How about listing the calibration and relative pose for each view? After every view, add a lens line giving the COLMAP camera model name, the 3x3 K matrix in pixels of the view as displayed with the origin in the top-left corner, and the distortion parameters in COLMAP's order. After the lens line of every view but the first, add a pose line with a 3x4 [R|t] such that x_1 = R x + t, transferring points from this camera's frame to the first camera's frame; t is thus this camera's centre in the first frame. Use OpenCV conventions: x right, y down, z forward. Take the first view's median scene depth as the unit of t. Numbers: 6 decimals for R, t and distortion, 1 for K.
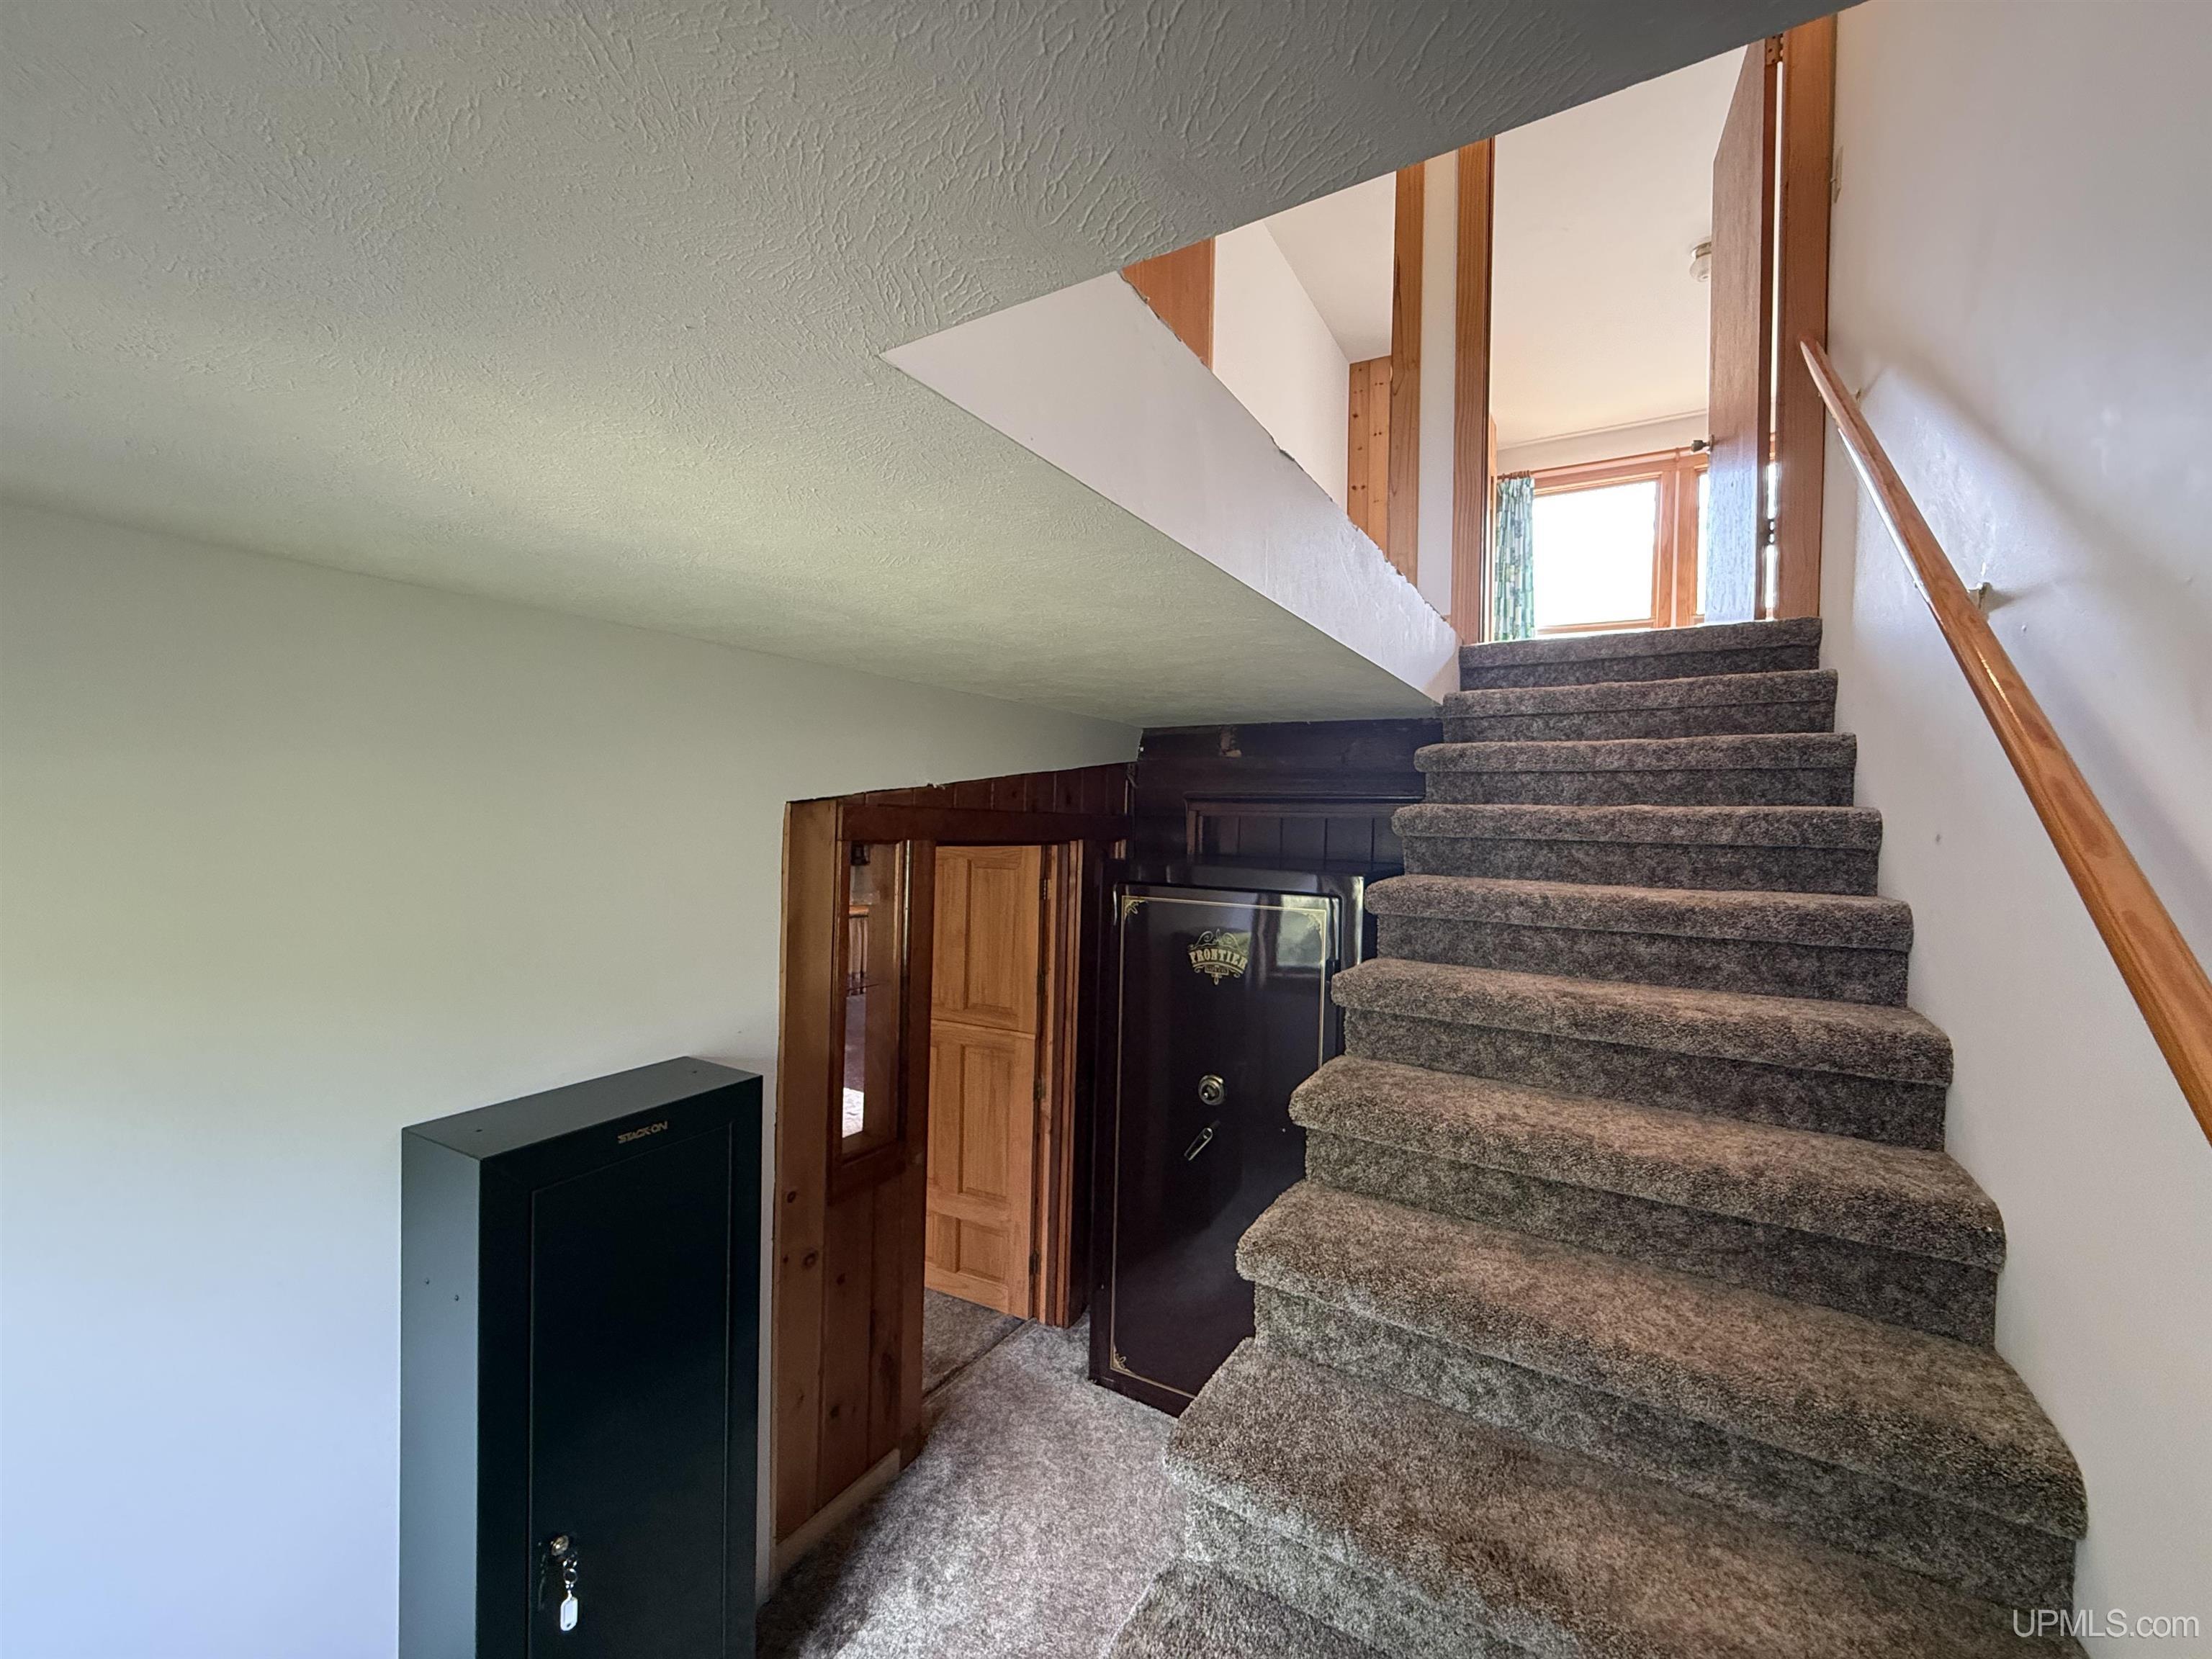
lens RADIAL K [[884.4, 0, 1099.5], [0, 884.4, 830.5], [0, 0, 1]] dist [0.000357, 0.000677]
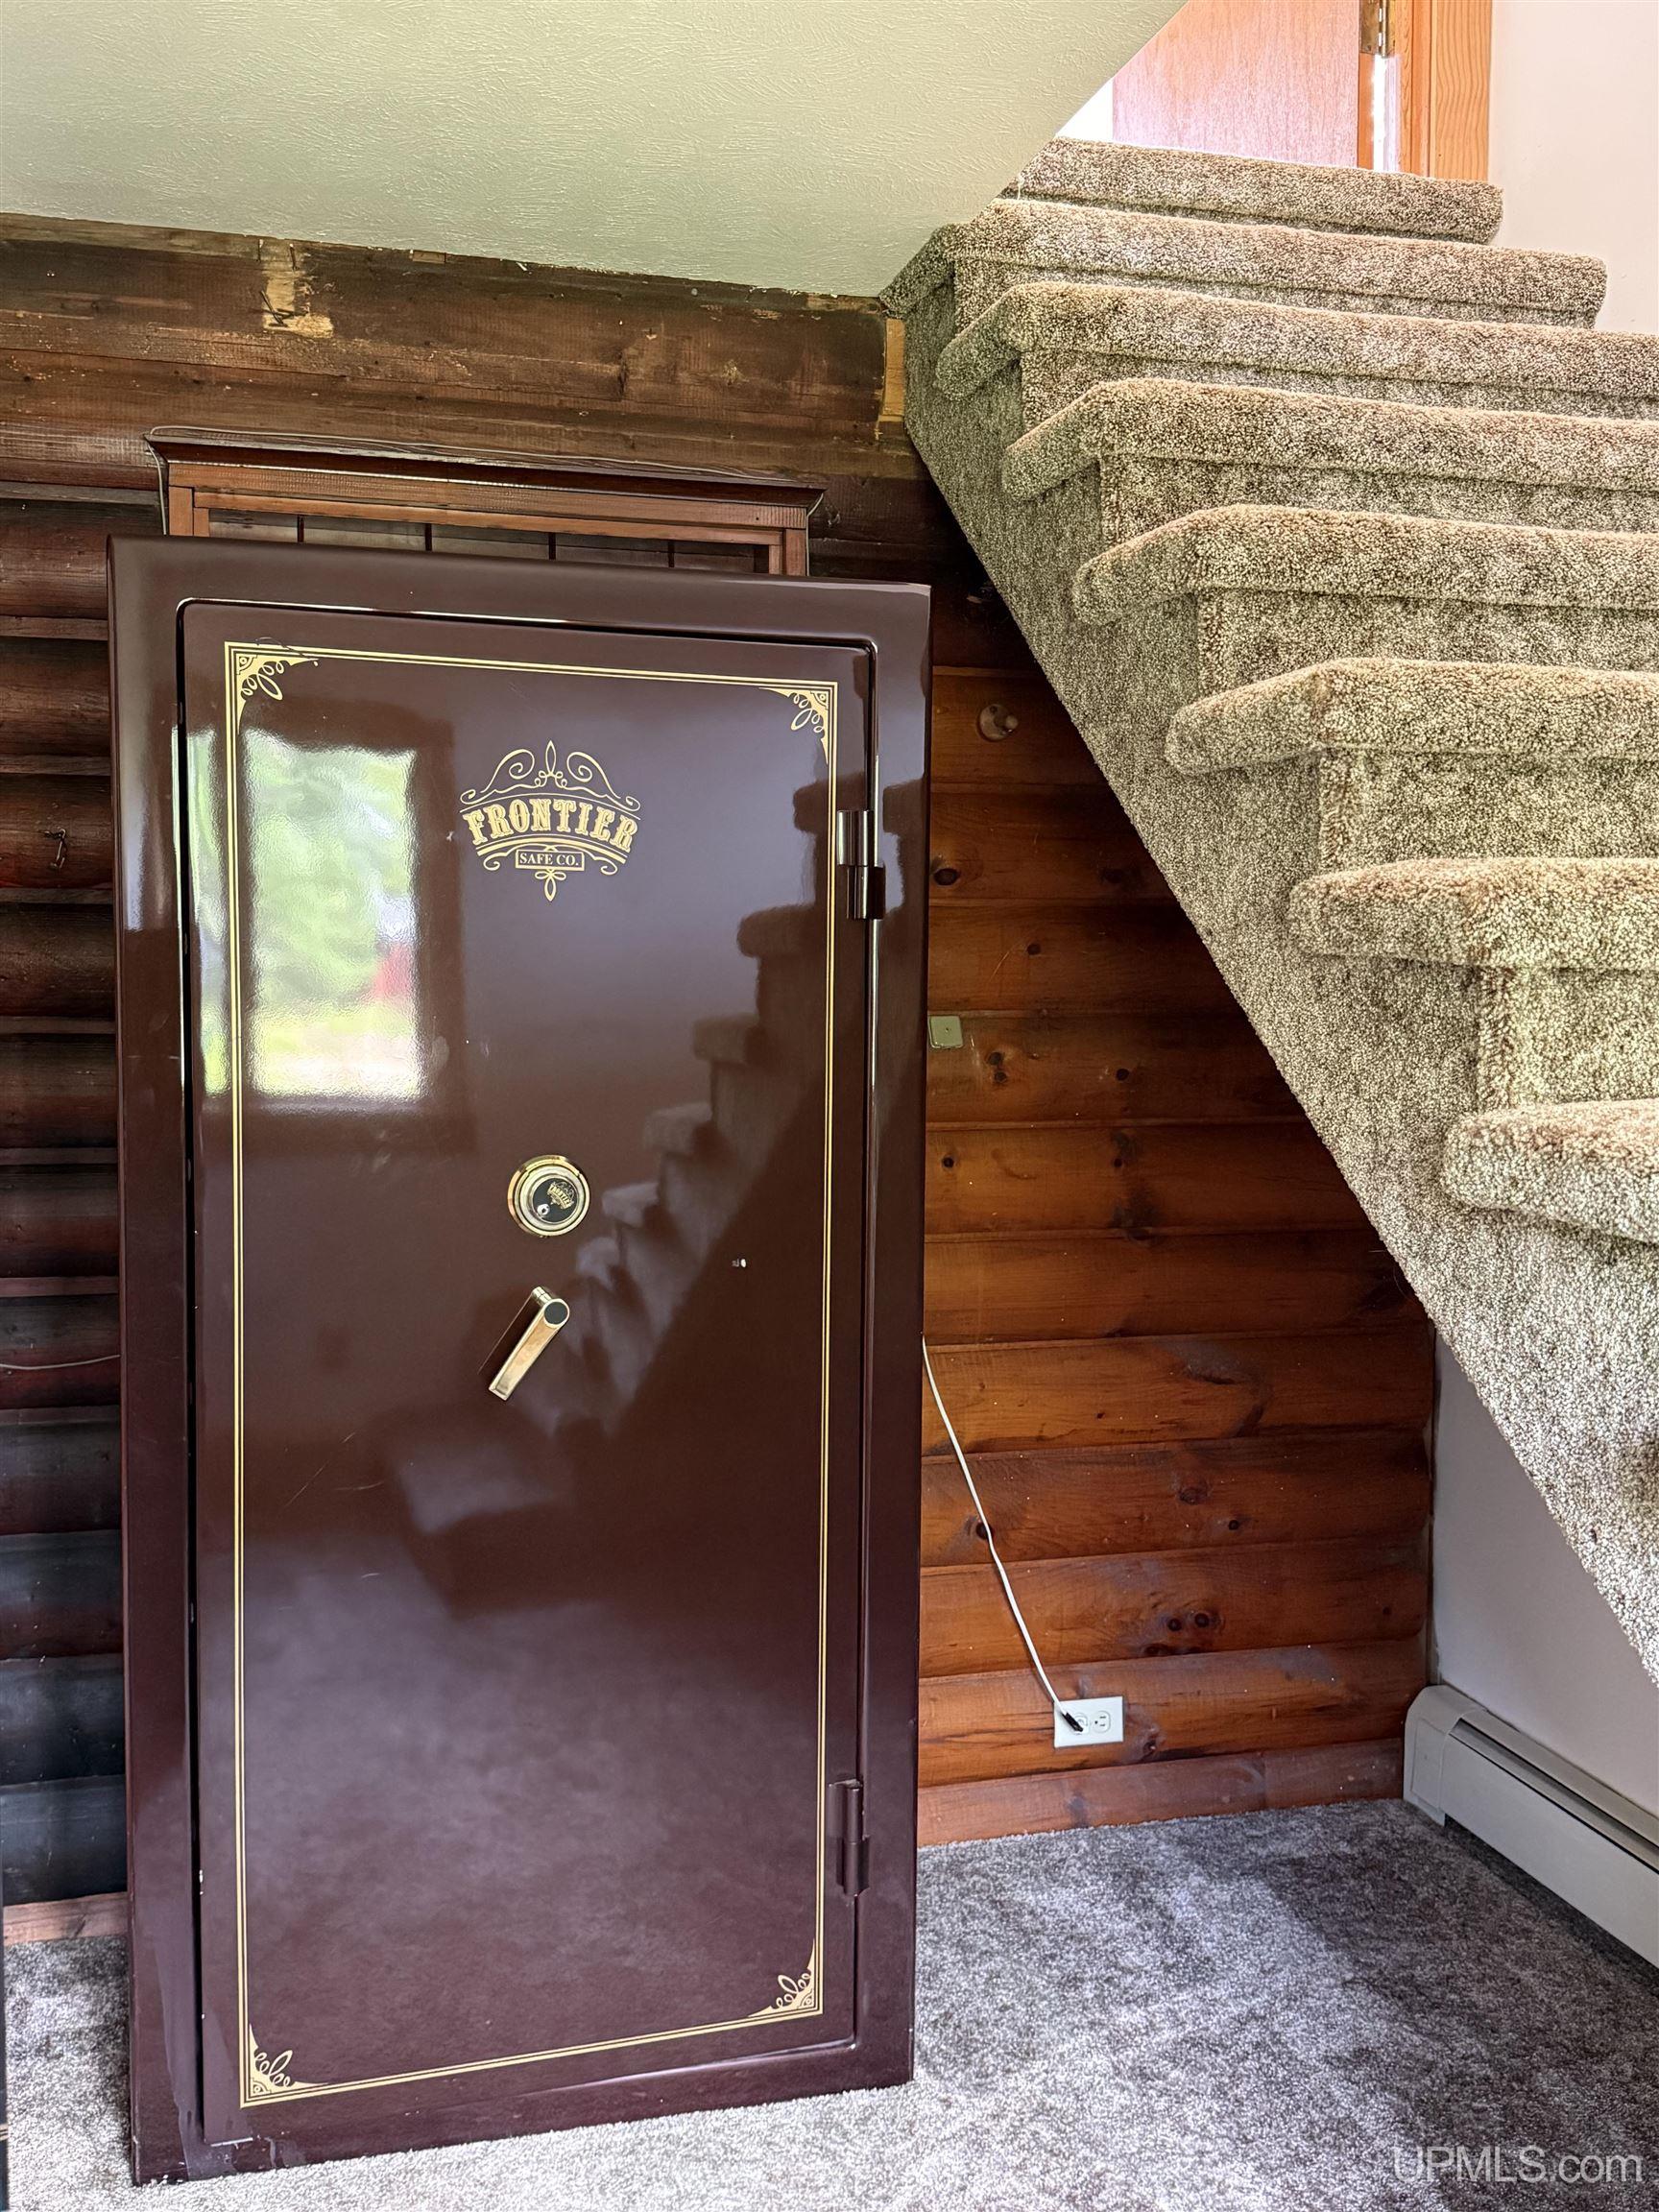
lens RADIAL K [[2041.6, 0, 830.5], [0, 2041.6, 1172.8], [0, 0, 1]] dist [-0.045974, -0.002373]
pose [[0.669183, -0.097559, 0.736666, -0.418508], [0.024732, 0.993719, 0.109134, 0.206822], [-0.742686, -0.054811, 0.667393, 0.396533]]
